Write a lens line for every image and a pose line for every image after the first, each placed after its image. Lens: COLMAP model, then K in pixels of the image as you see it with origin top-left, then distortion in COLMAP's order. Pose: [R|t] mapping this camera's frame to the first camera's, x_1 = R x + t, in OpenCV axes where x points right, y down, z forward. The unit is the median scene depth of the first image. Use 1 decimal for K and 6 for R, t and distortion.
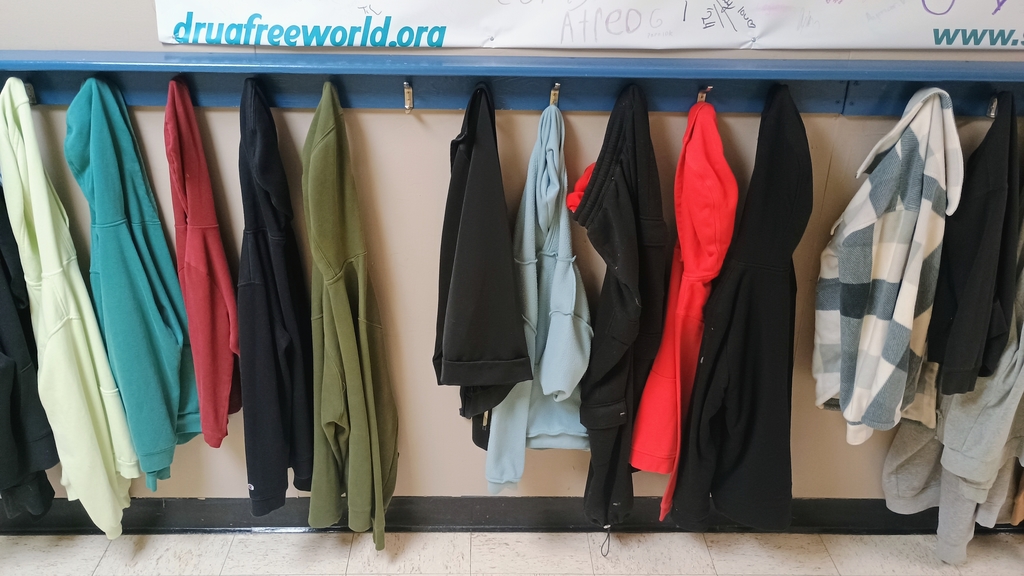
lens RADIAL K [[866.9, 0, 512.0], [0, 866.9, 288.0], [0, 0, 1]] dist [0.035226, -0.083279]
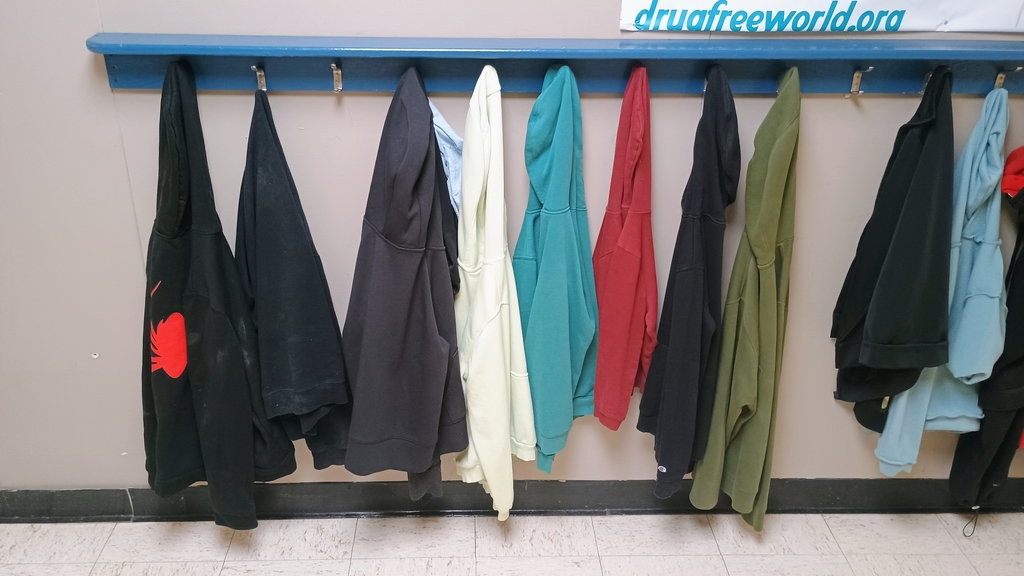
lens RADIAL K [[866.9, 0, 512.0], [0, 866.9, 288.0], [0, 0, 1]] dist [0.035226, -0.083279]
pose [[0.999881, -0.005730, -0.014344, -0.513433], [0.006008, 0.999793, 0.019435, -0.003716], [0.014230, -0.019519, 0.999708, -0.012913]]
